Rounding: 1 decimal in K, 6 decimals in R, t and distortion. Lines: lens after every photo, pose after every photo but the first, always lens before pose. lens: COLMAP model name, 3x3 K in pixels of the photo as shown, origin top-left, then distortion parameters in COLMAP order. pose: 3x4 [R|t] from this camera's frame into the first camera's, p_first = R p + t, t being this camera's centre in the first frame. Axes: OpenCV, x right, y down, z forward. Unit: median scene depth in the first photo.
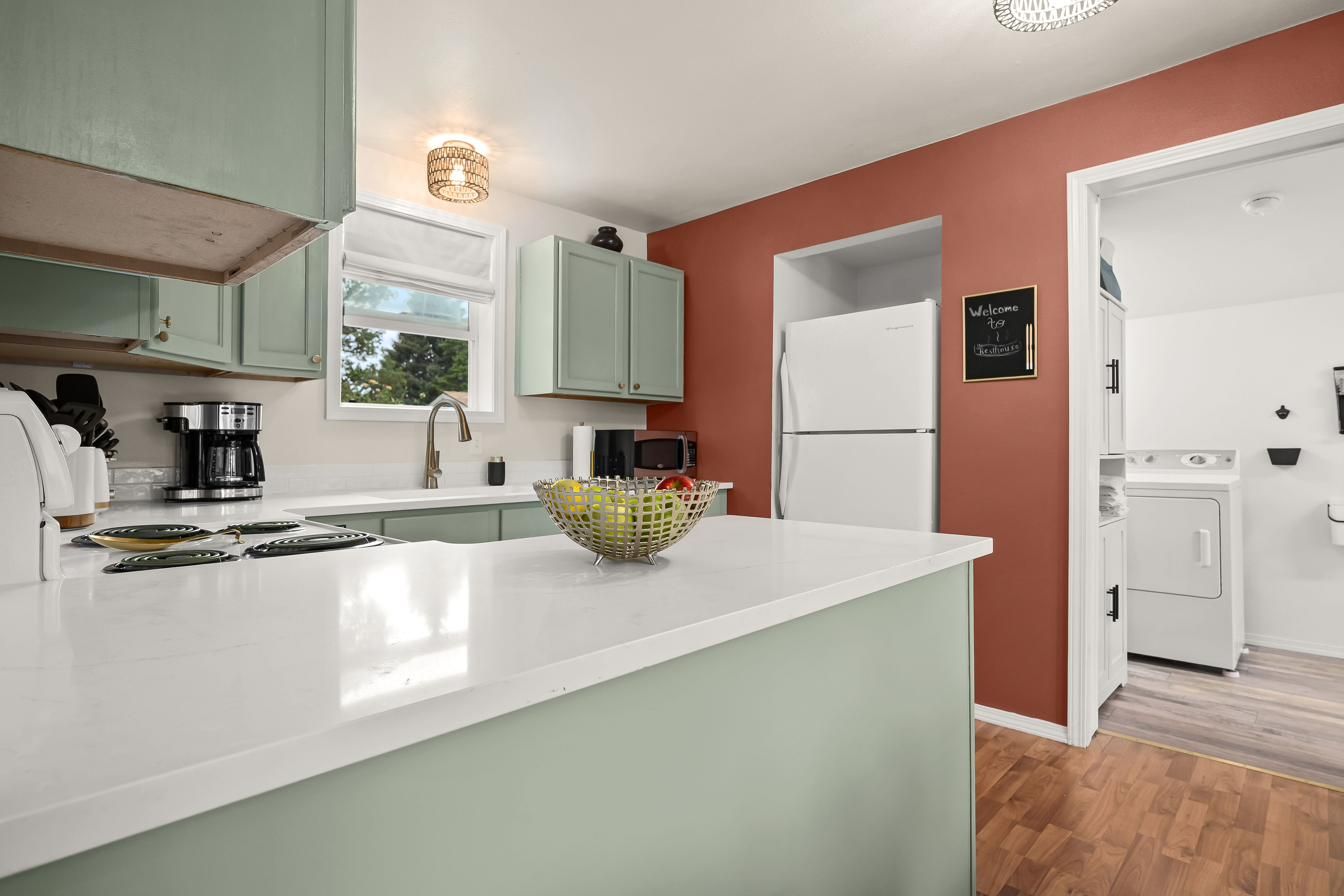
lens RADIAL K [[663.4, 0, 638.1], [0, 663.4, 440.3], [0, 0, 1]] dist [0.000143, 0.000416]
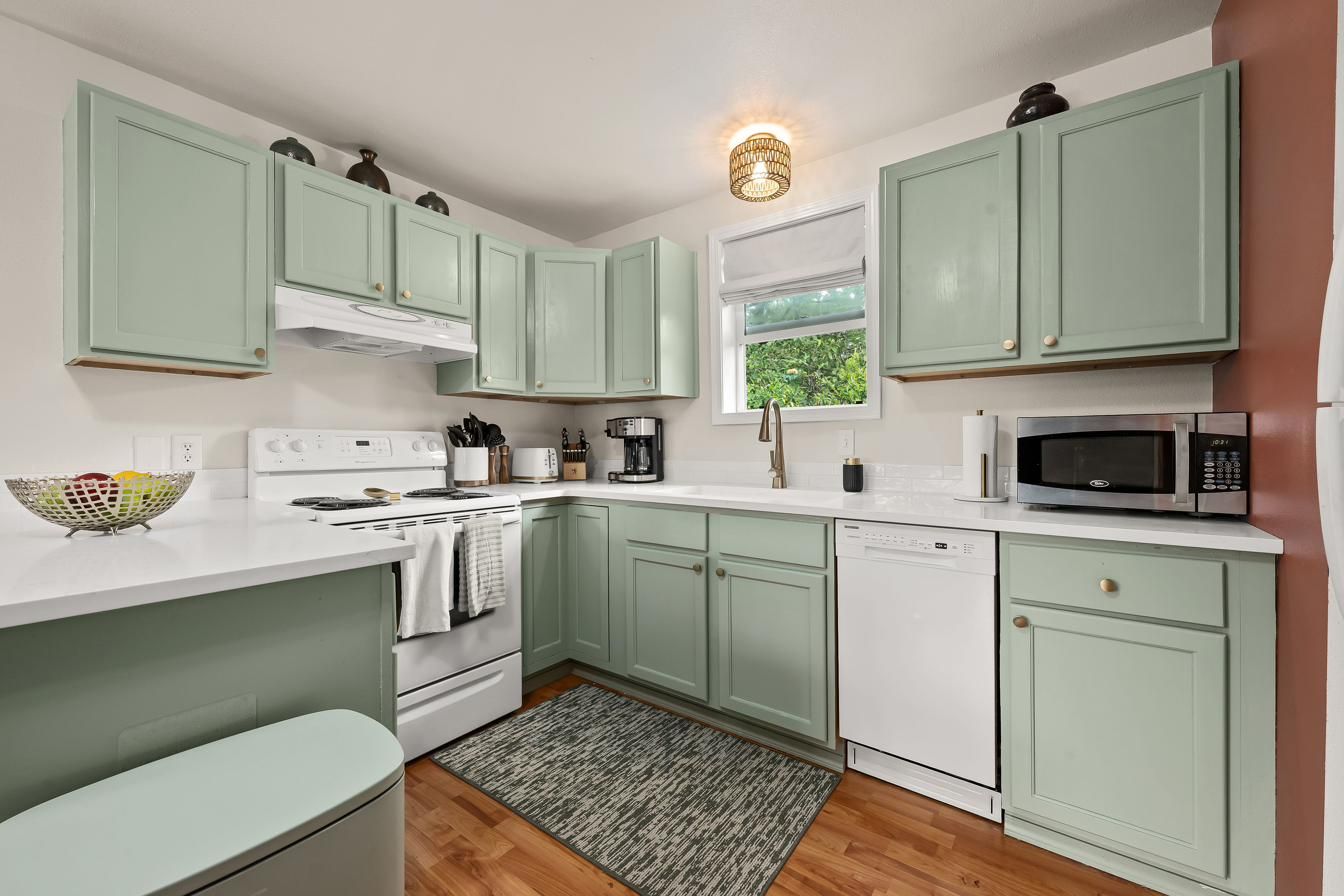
lens RADIAL K [[543.3, 0, 667.4], [0, 543.3, 451.3], [0, 0, 1]] dist [-0.003045, -0.000065]
pose [[0.124228, 0.003503, -0.992248, 0.465639], [0.007263, 0.999964, 0.004439, 0.010527], [0.992227, -0.007758, 0.124198, 0.680099]]
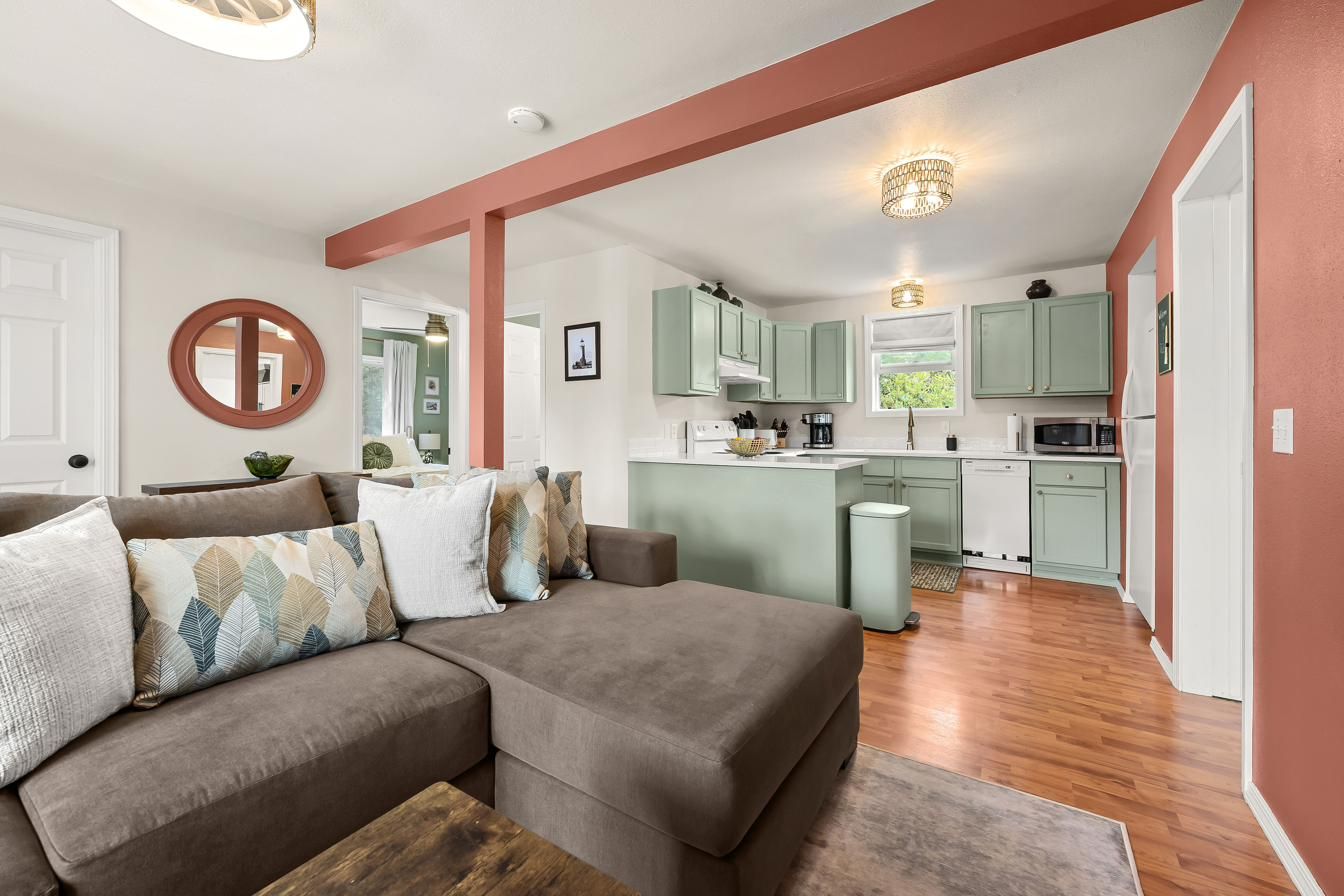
lens RADIAL K [[543.3, 0, 671.5], [0, 543.3, 426.7], [0, 0, 1]] dist [-0.003045, -0.000065]
pose [[0.186850, -0.009333, -0.982344, 1.109195], [0.004482, 0.999953, -0.008647, 0.011988], [0.982378, -0.002787, 0.186883, -0.020741]]
